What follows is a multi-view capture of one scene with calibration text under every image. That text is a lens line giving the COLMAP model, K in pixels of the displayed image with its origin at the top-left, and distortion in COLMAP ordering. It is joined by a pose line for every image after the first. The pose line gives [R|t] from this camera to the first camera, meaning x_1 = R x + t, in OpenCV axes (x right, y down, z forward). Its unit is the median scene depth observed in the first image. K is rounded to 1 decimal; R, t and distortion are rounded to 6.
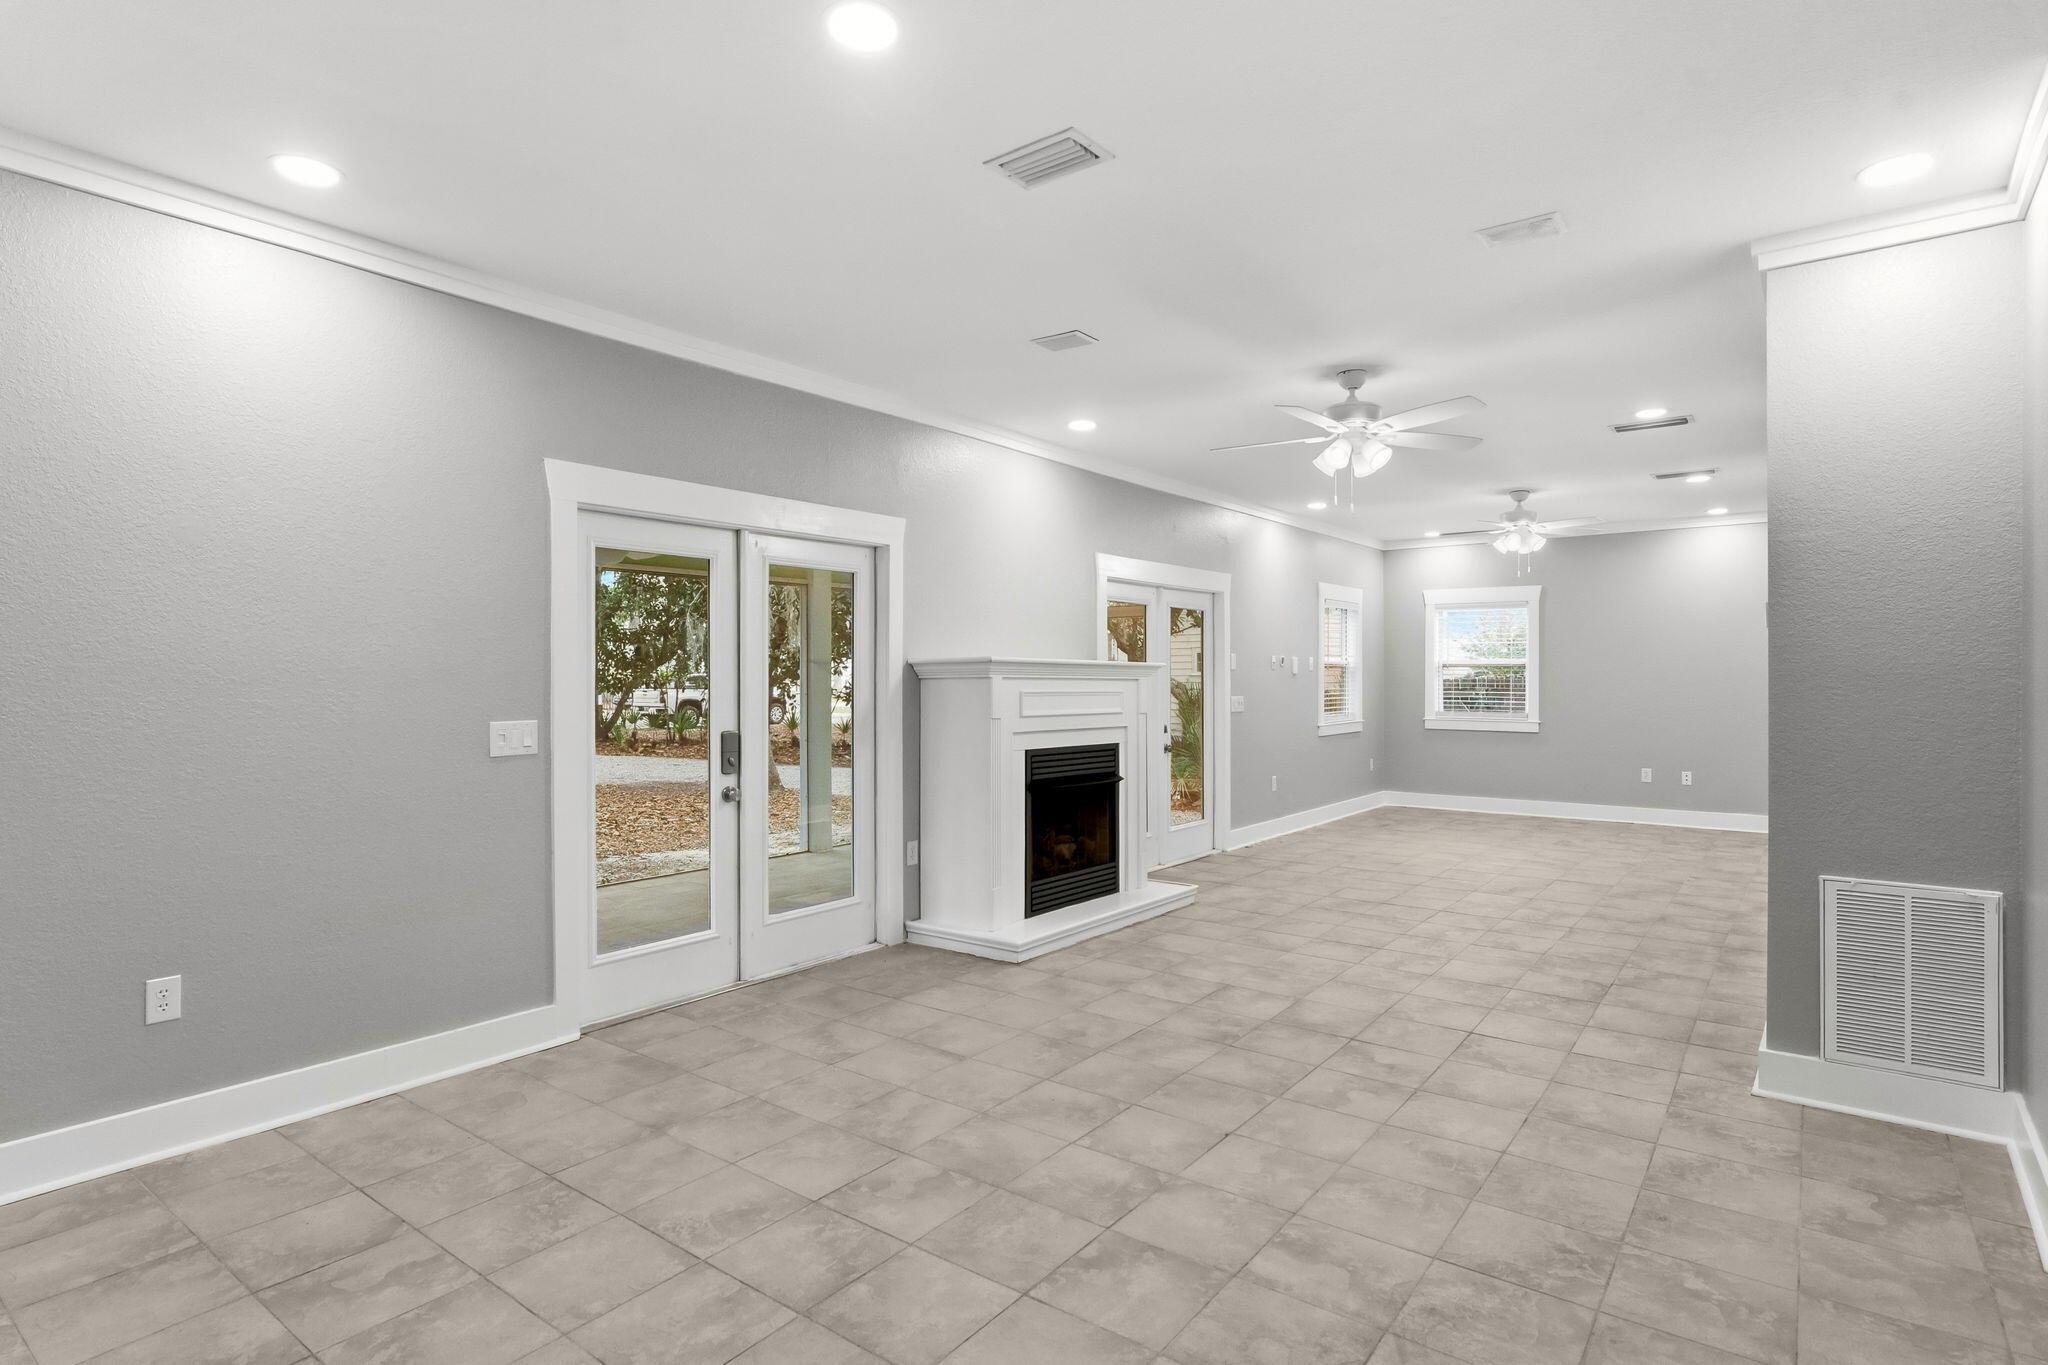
lens RADIAL K [[1052.8, 0, 1029.7], [0, 1052.8, 667.4], [0, 0, 1]] dist [0.001593, -0.001167]
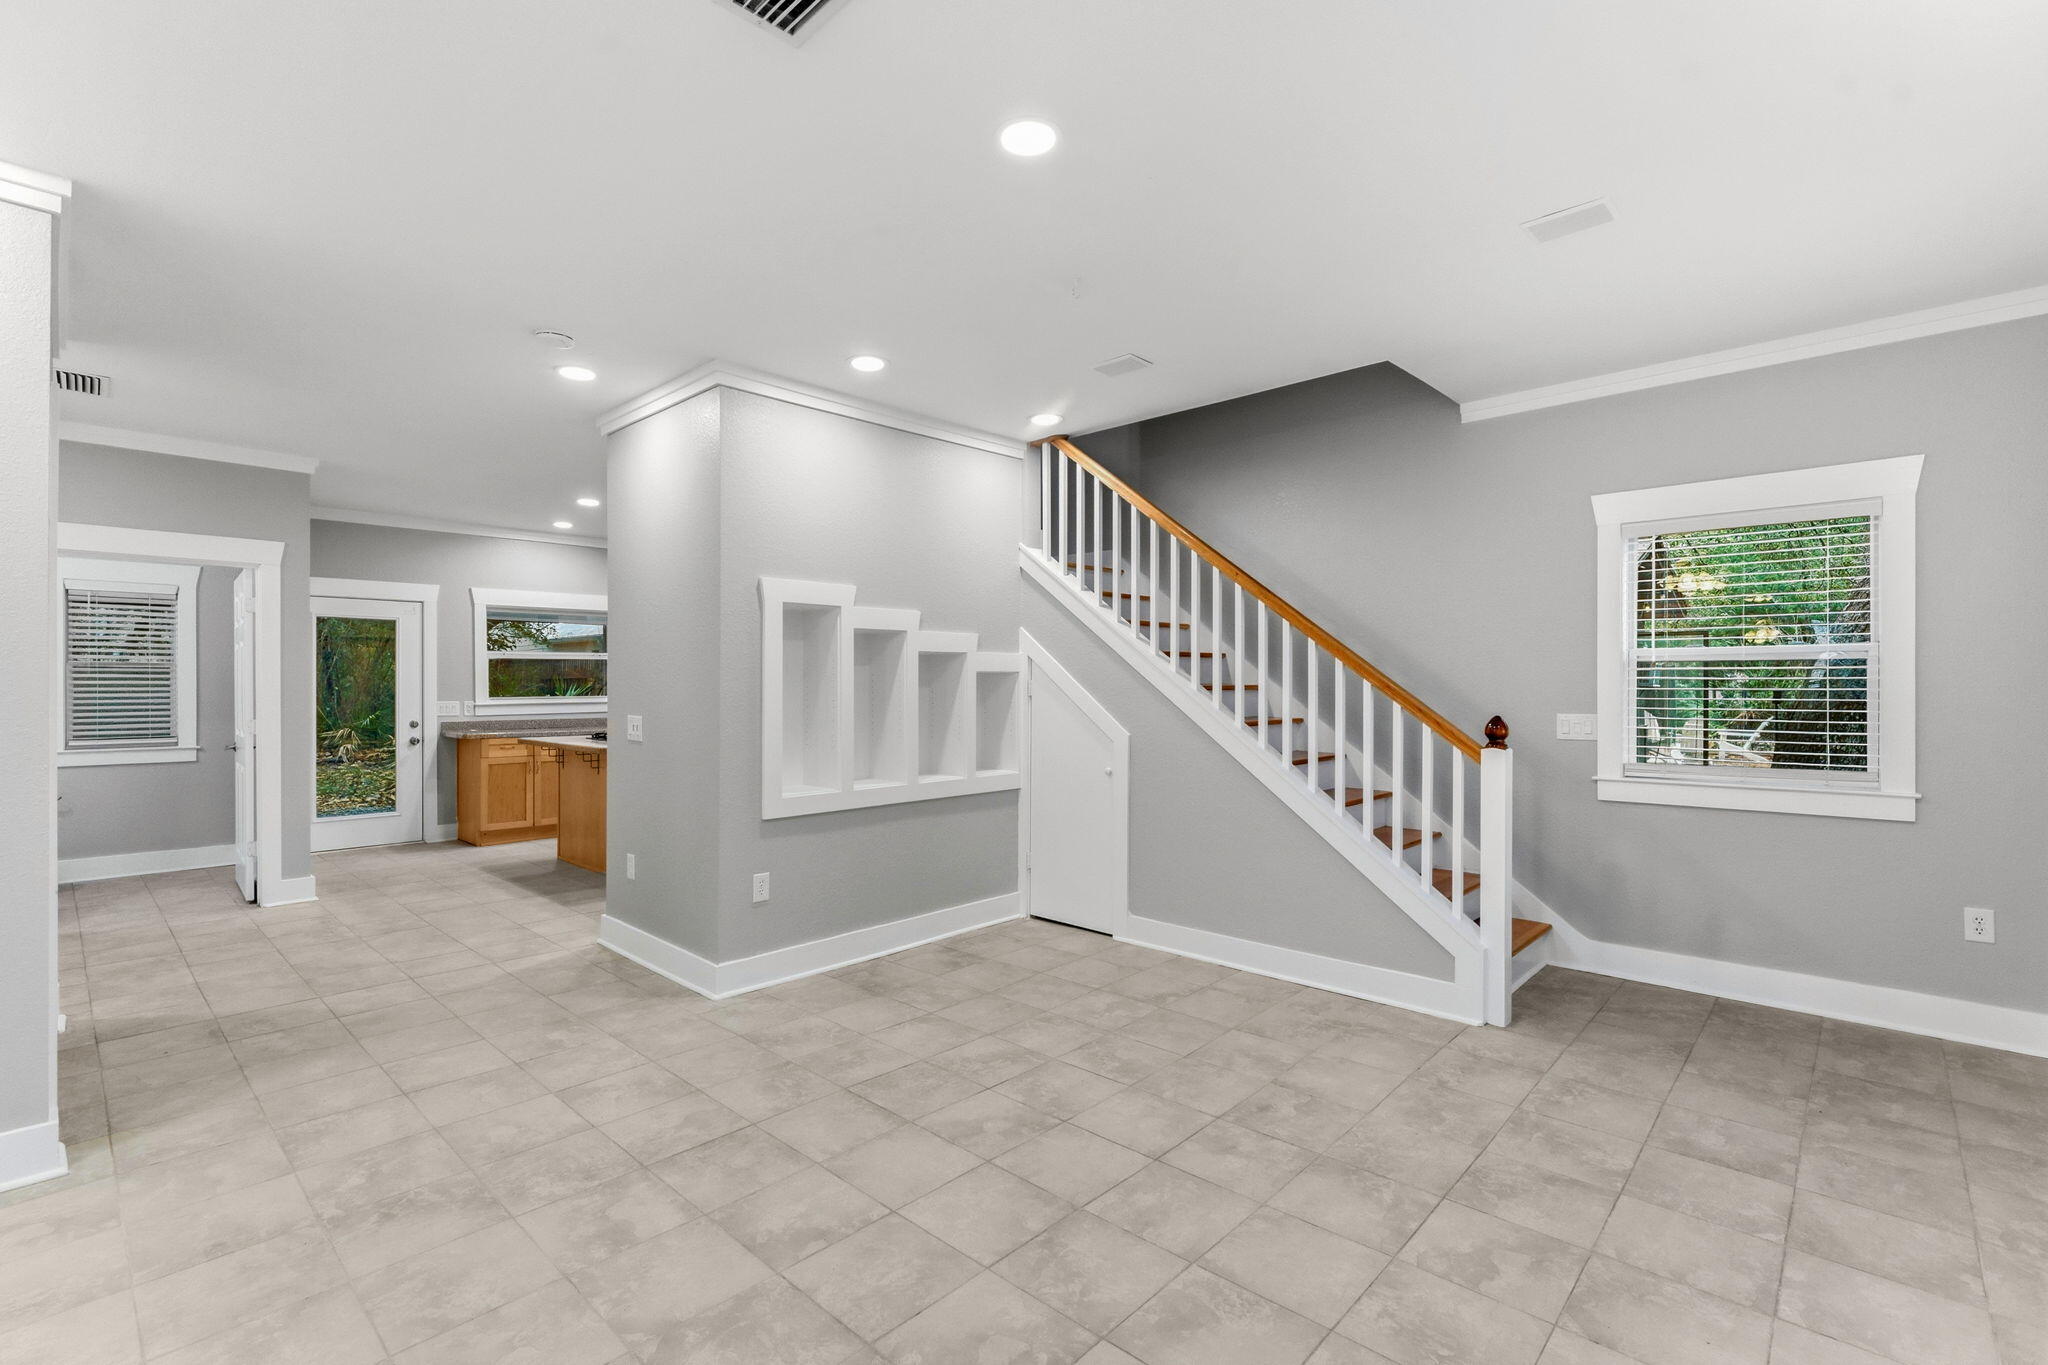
lens RADIAL K [[920.8, 0, 1018.9], [0, 920.8, 678.8], [0, 0, 1]] dist [-0.002411, -0.000275]
pose [[-0.993480, 0.003143, 0.113961, -0.146417], [0.001810, 0.999929, -0.011793, 0.008797], [-0.113990, -0.011510, -0.993415, 1.125195]]
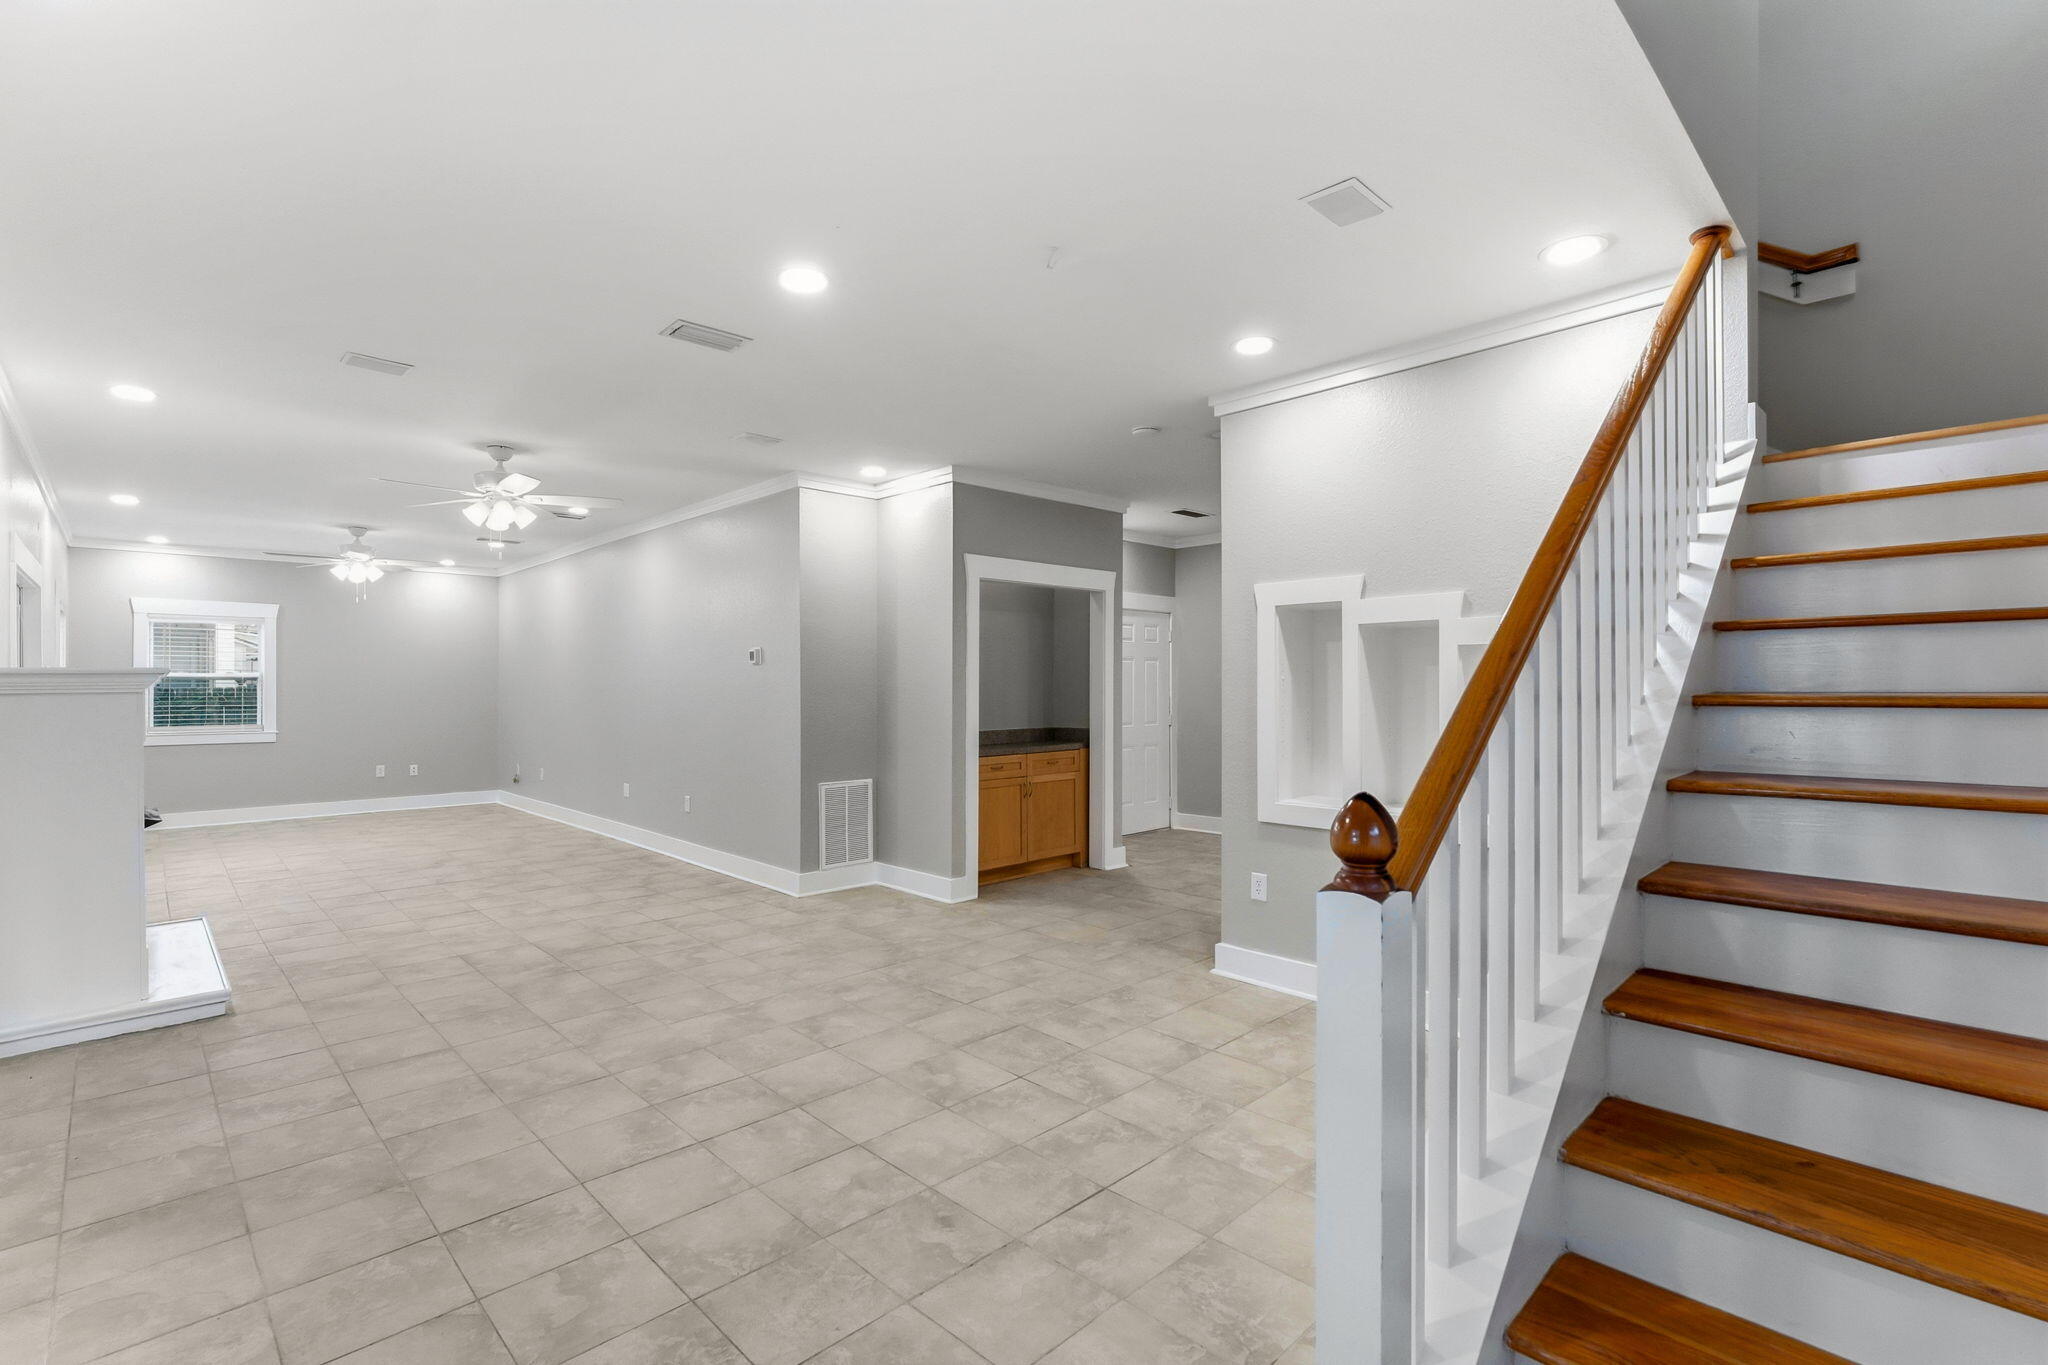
lens RADIAL K [[920.8, 0, 1027.3], [0, 920.8, 681.9], [0, 0, 1]] dist [-0.002411, -0.000275]
pose [[0.147585, 0.004581, 0.989039, -0.812848], [-0.006132, 0.999974, -0.003716, -0.000578], [-0.989030, -0.005516, 0.147609, 0.258985]]
